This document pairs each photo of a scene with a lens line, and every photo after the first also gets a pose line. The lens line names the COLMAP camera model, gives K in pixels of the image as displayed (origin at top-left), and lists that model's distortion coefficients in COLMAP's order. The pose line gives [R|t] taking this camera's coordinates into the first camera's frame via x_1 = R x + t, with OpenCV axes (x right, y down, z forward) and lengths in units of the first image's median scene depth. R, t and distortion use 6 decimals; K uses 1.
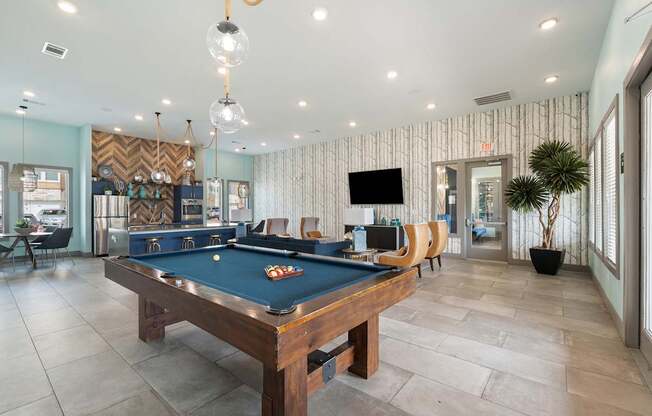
lens RADIAL K [[286.4, 0, 330.8], [0, 286.4, 210.7], [0, 0, 1]] dist [-0.011845, 0.001577]
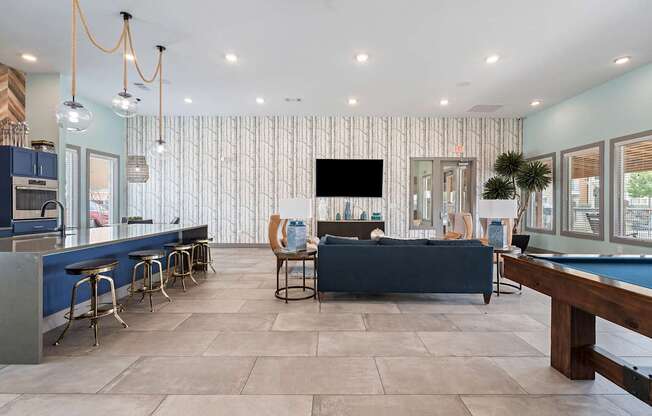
lens RADIAL K [[286.4, 0, 337.7], [0, 286.4, 207.2], [0, 0, 1]] dist [-0.011845, 0.001577]
pose [[0.772495, 0.001331, 0.635019, -0.436052], [-0.003739, 0.999990, 0.002452, 0.007384], [-0.635010, -0.004268, 0.772492, 0.325964]]
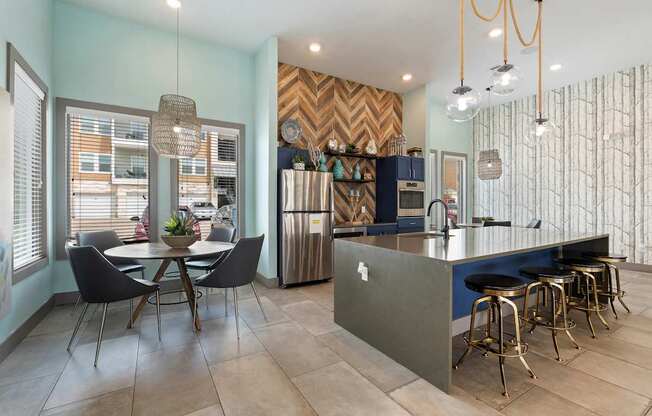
lens RADIAL K [[286.4, 0, 325.8], [0, 286.4, 205.4], [0, 0, 1]] dist [-0.011845, 0.001577]
pose [[0.937910, 0.006550, -0.346817, -0.495272], [-0.005987, 0.999978, 0.002694, 0.008209], [0.346828, -0.000450, 0.937929, 0.459186]]
